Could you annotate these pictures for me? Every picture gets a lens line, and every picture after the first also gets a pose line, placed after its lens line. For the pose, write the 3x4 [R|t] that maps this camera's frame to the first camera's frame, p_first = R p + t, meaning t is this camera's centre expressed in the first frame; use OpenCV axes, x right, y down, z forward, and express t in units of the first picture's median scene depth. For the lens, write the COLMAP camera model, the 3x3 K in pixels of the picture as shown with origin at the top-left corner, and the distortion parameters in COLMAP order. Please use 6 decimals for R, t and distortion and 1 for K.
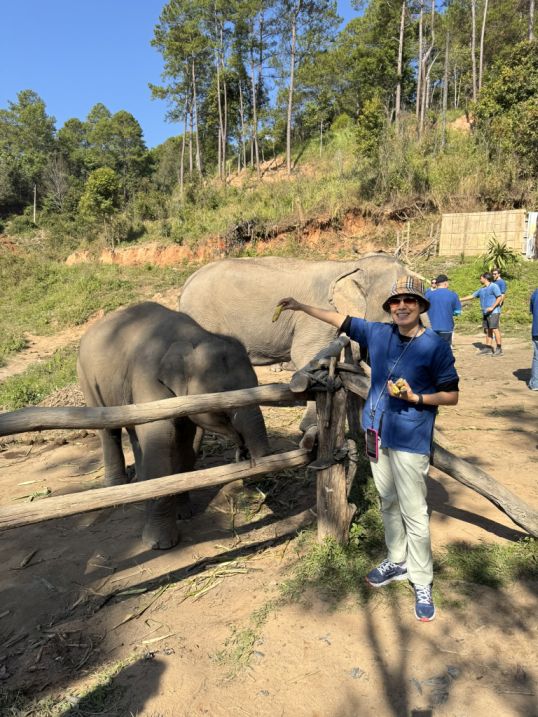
lens RADIAL K [[516.9, 0, 269.0], [0, 516.9, 358.5], [0, 0, 1]] dist [0.045254, -0.063248]
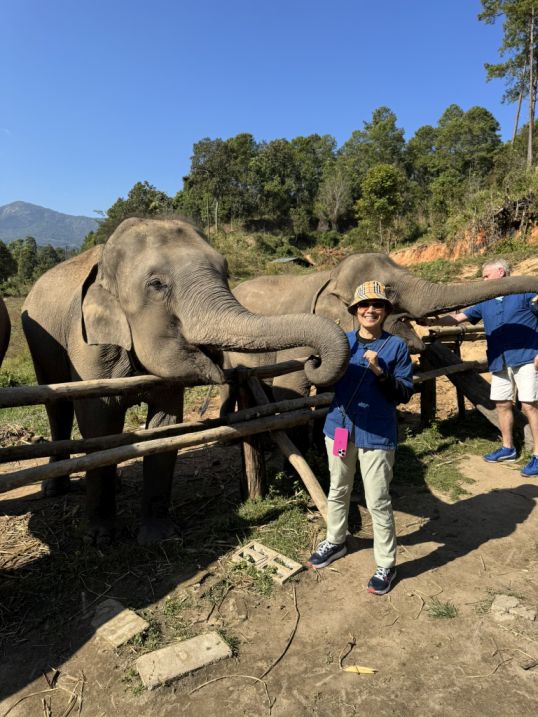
lens RADIAL K [[515.4, 0, 263.0], [0, 515.4, 359.4], [0, 0, 1]] dist [0.050828, -0.069521]
pose [[0.782552, 0.072311, -0.618371, 0.101366], [-0.080973, 0.996617, 0.014070, -0.023480], [0.617297, 0.039061, 0.785760, 0.178745]]
